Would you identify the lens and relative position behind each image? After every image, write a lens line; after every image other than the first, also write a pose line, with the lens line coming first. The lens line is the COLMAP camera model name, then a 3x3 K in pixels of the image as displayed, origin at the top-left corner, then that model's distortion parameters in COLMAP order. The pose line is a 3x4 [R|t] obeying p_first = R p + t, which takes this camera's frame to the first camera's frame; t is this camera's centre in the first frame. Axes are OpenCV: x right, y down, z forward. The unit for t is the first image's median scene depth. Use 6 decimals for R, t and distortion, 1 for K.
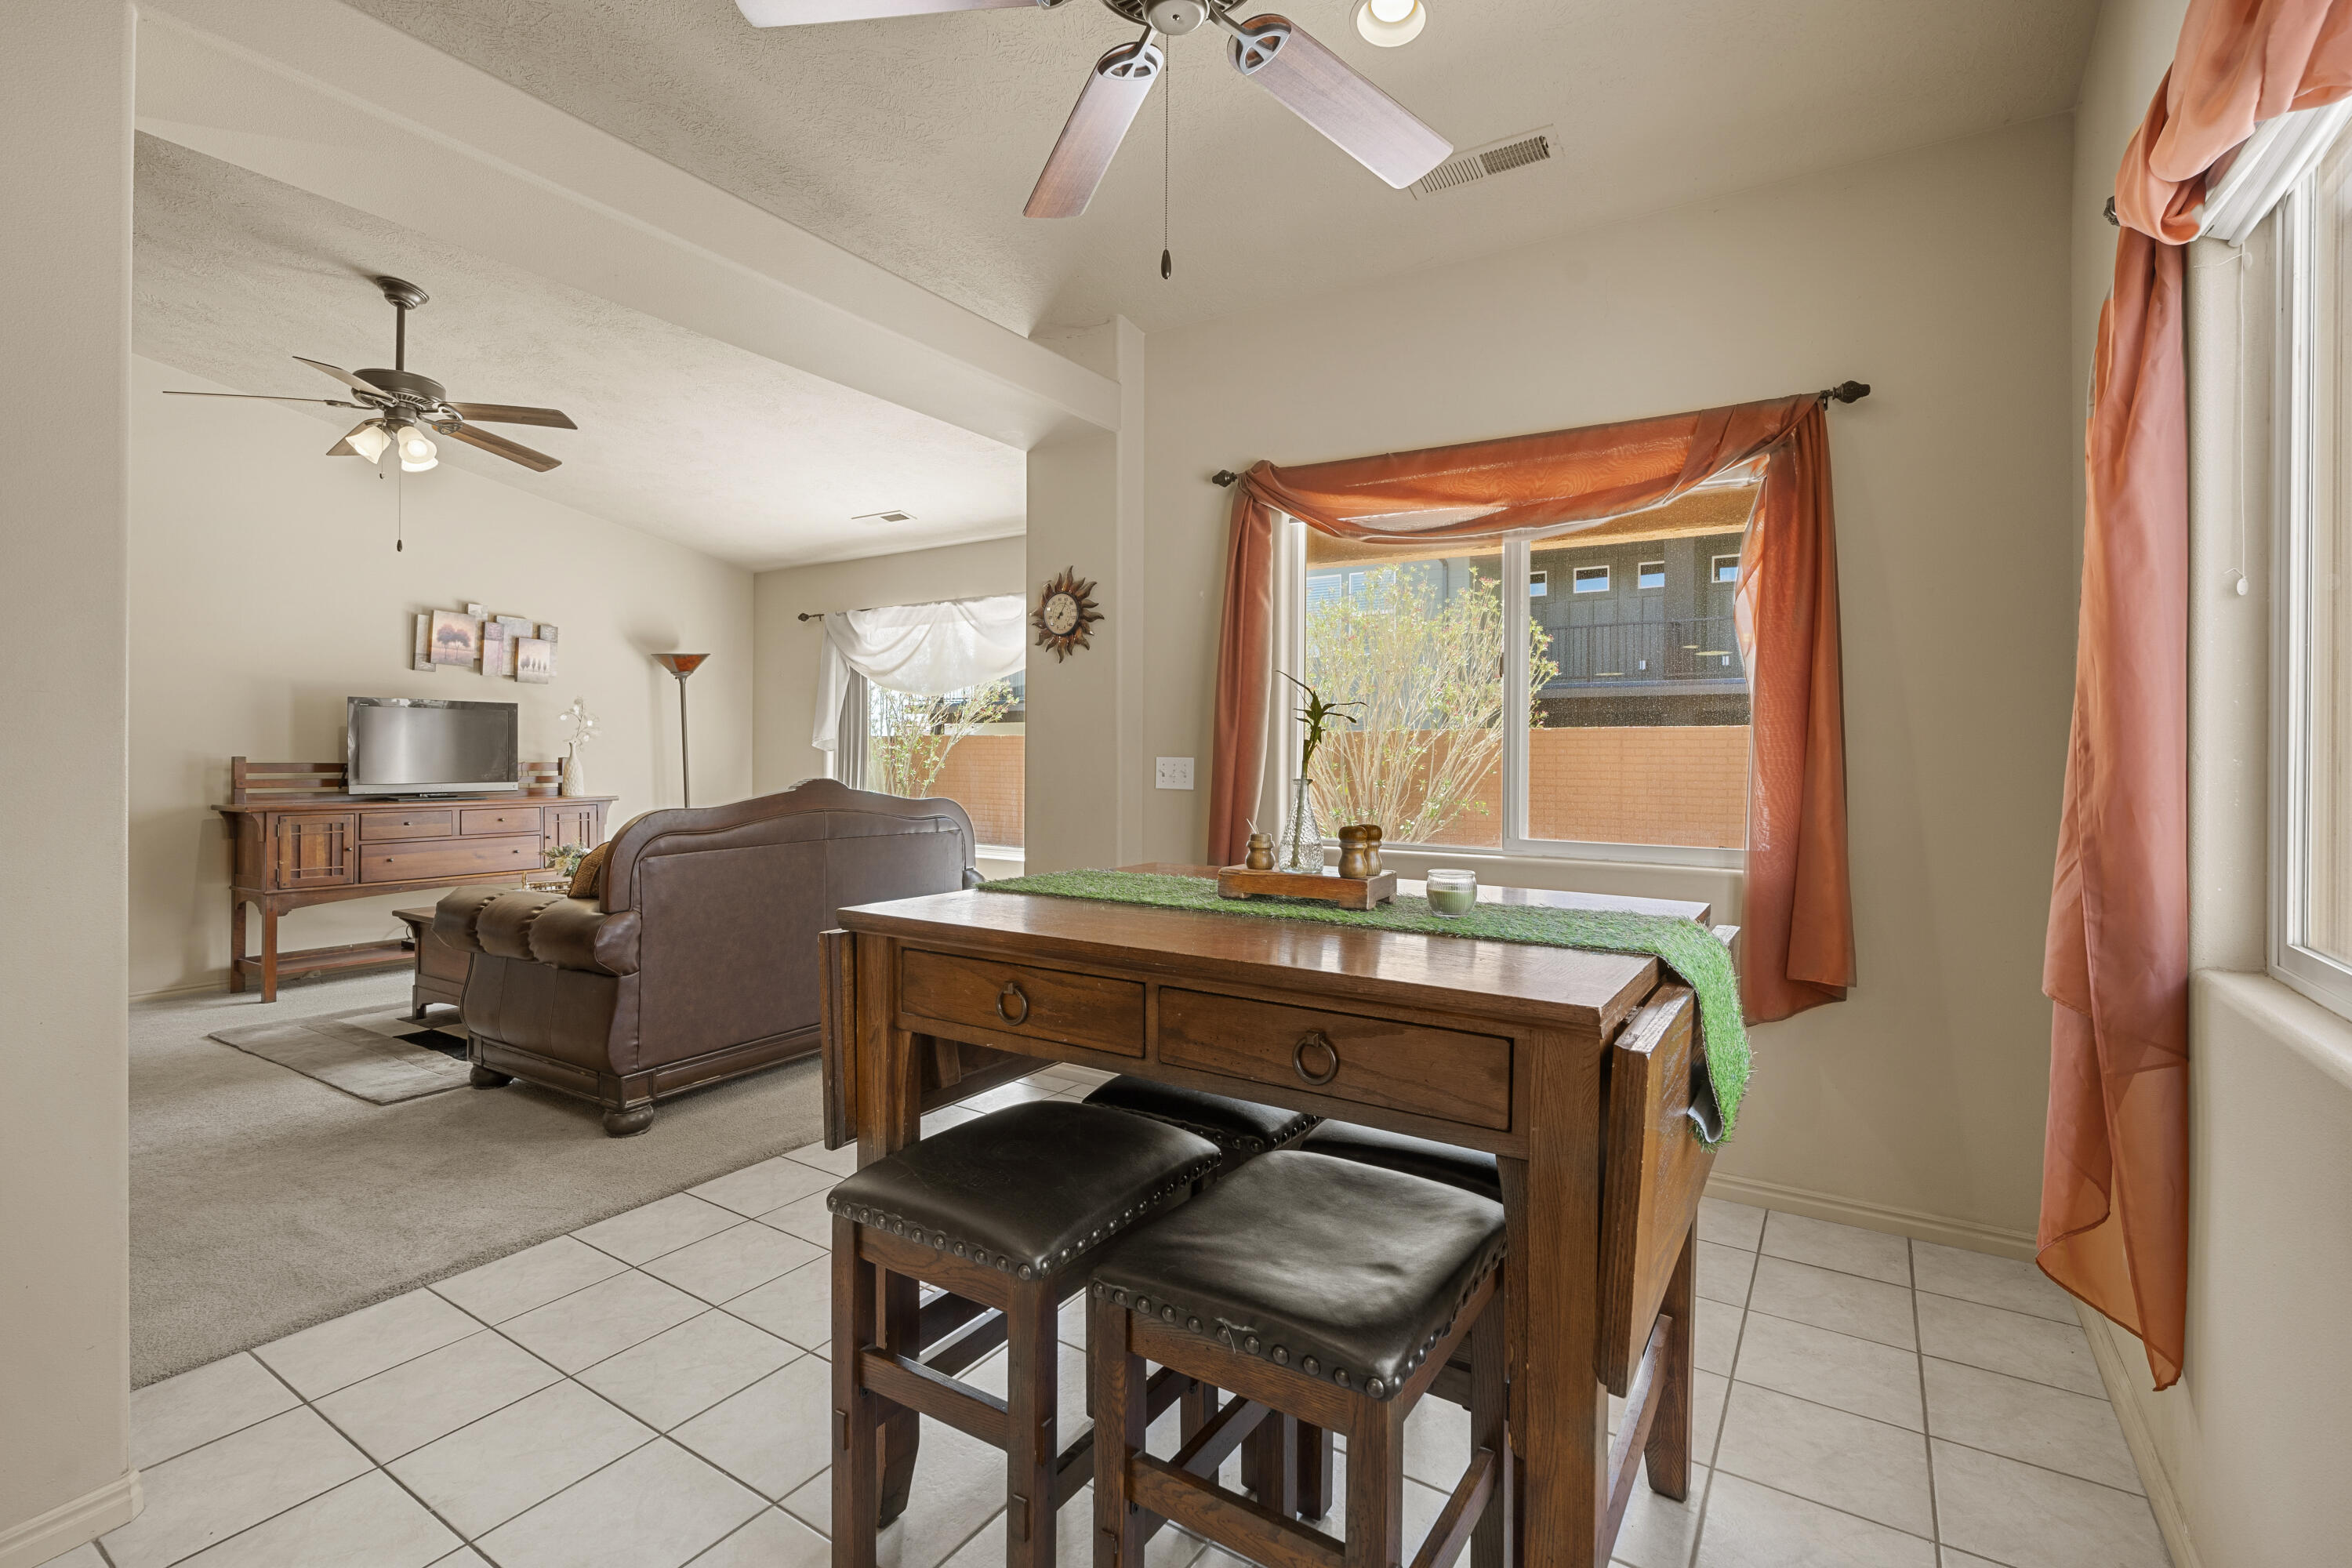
lens RADIAL K [[1083.2, 0, 1170.1], [0, 1083.2, 738.6], [0, 0, 1]] dist [-0.006825, 0.002106]
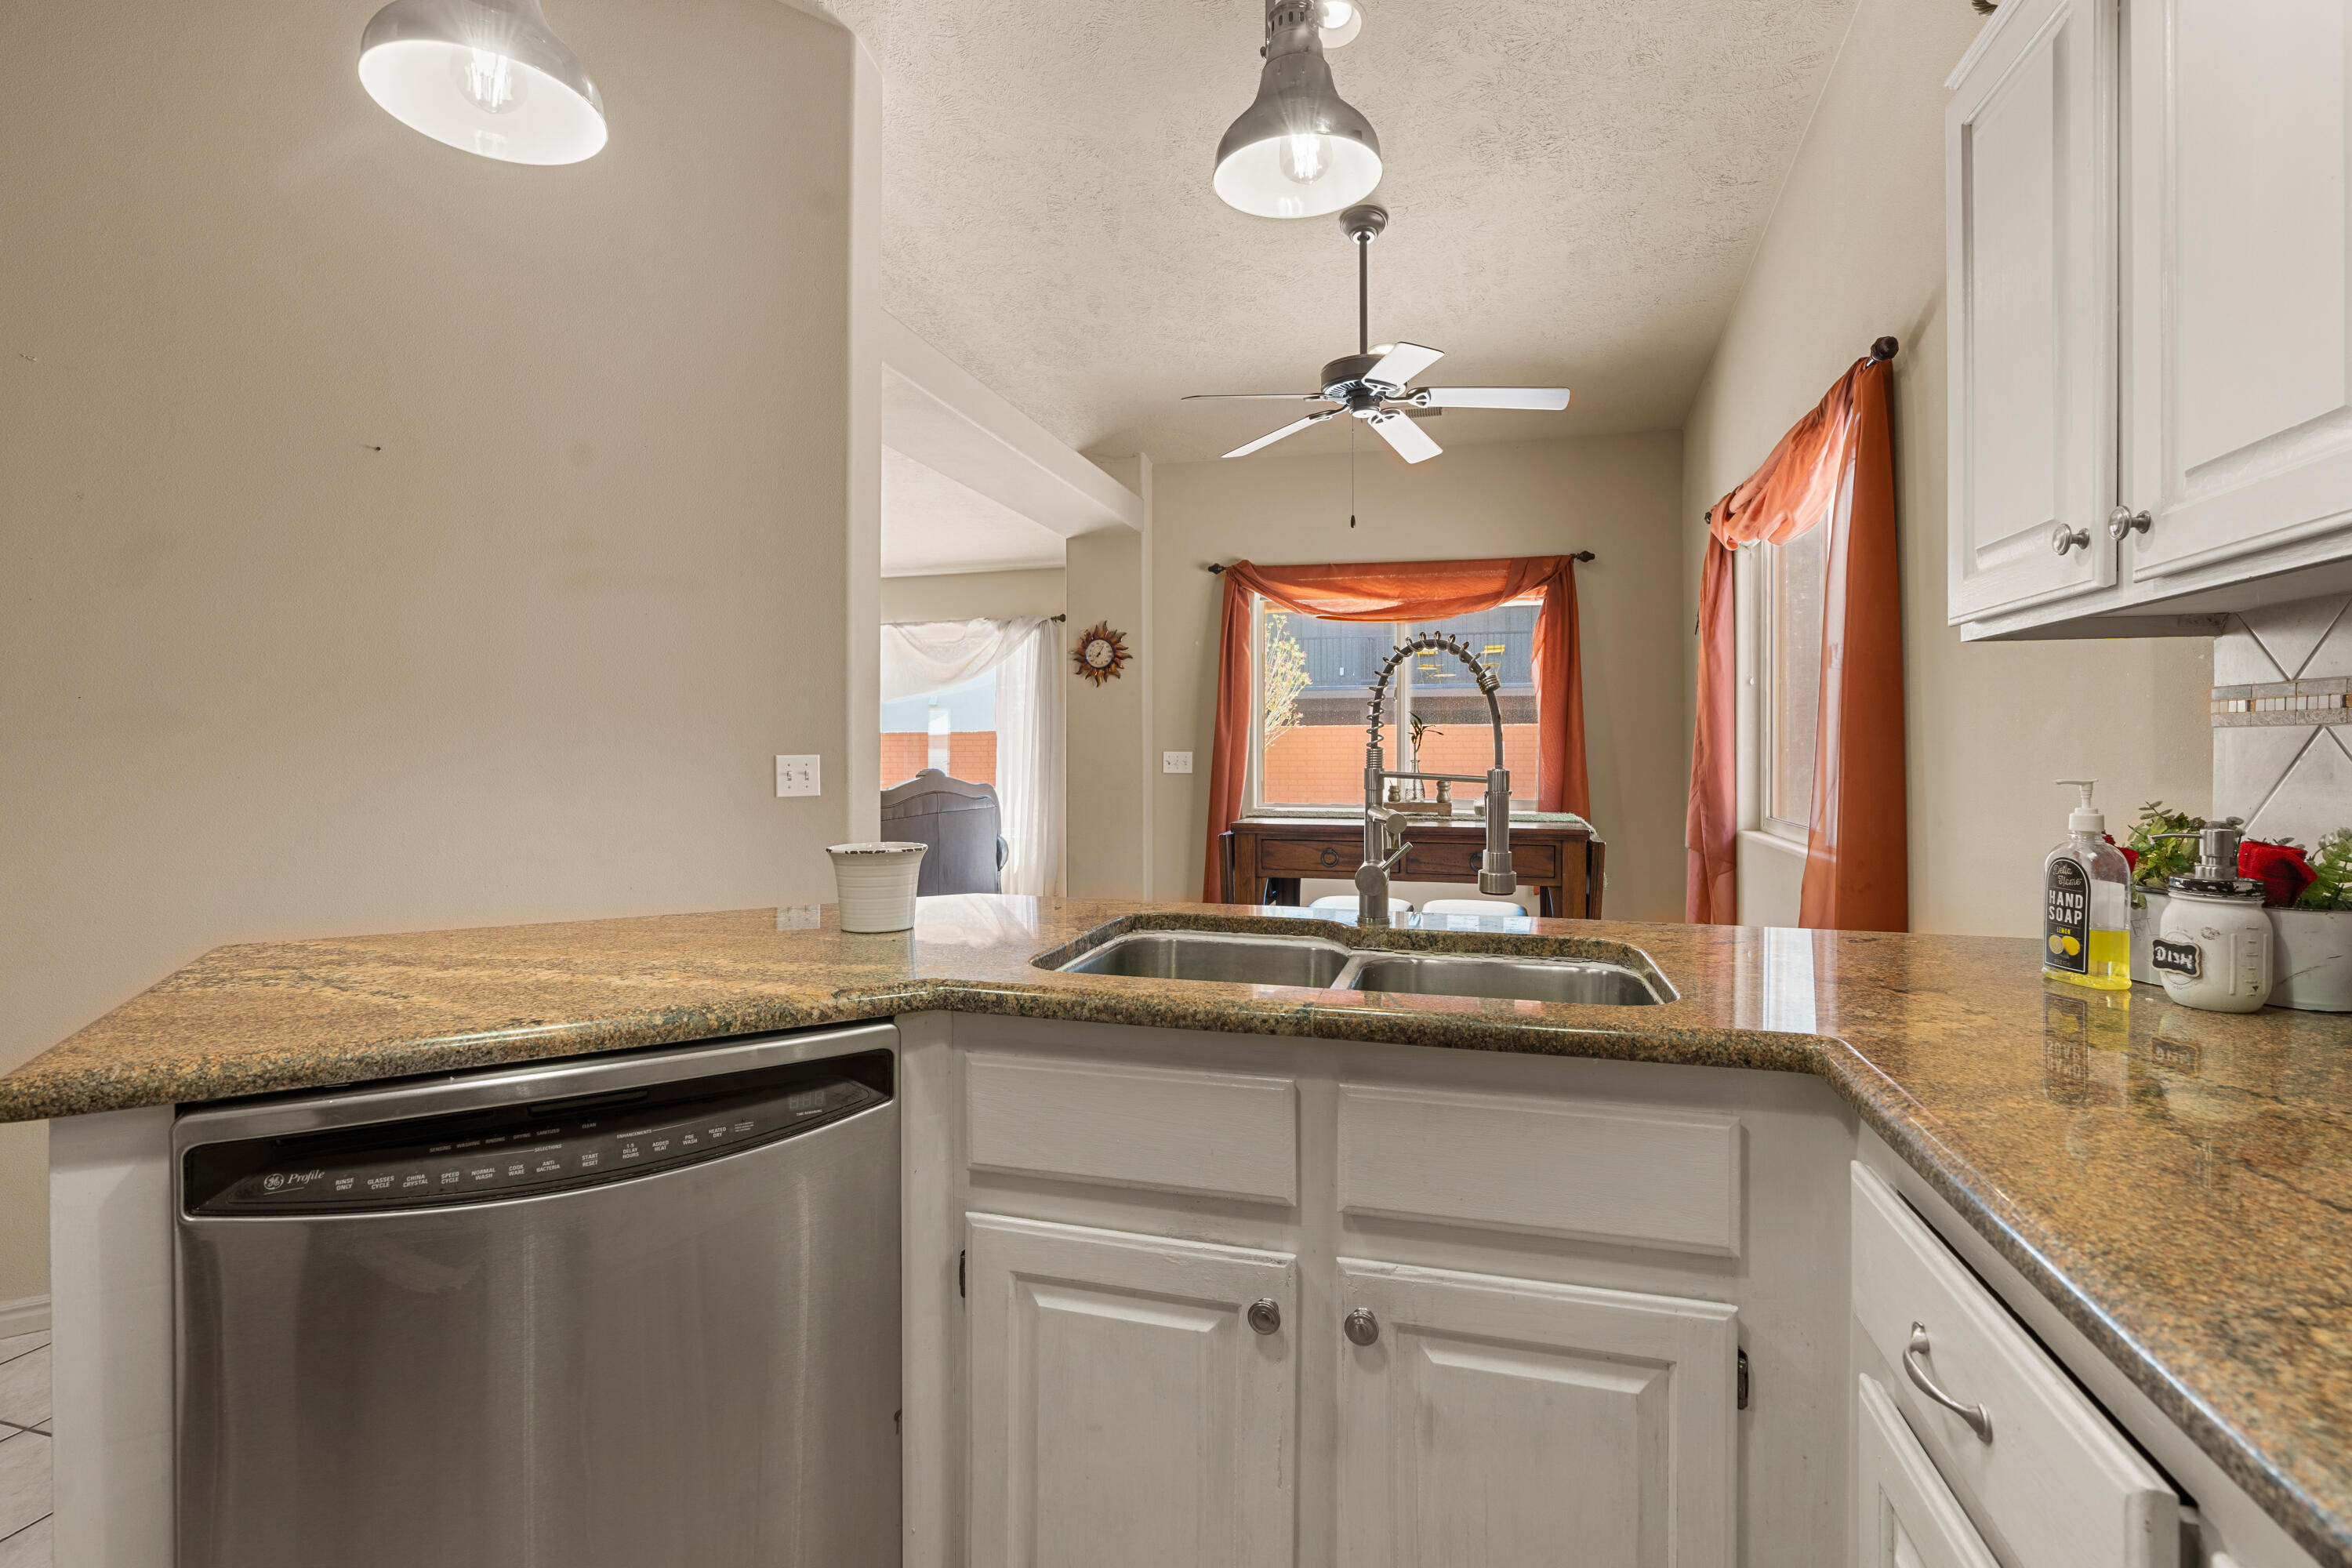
lens RADIAL K [[1083.2, 0, 1200.0], [0, 1083.2, 728.8], [0, 0, 1]] dist [-0.006825, 0.002106]
pose [[0.950576, -0.002171, 0.310483, -0.498532], [0.003512, 0.999987, -0.003758, -0.009999], [-0.310471, 0.004663, 0.950571, -0.491711]]
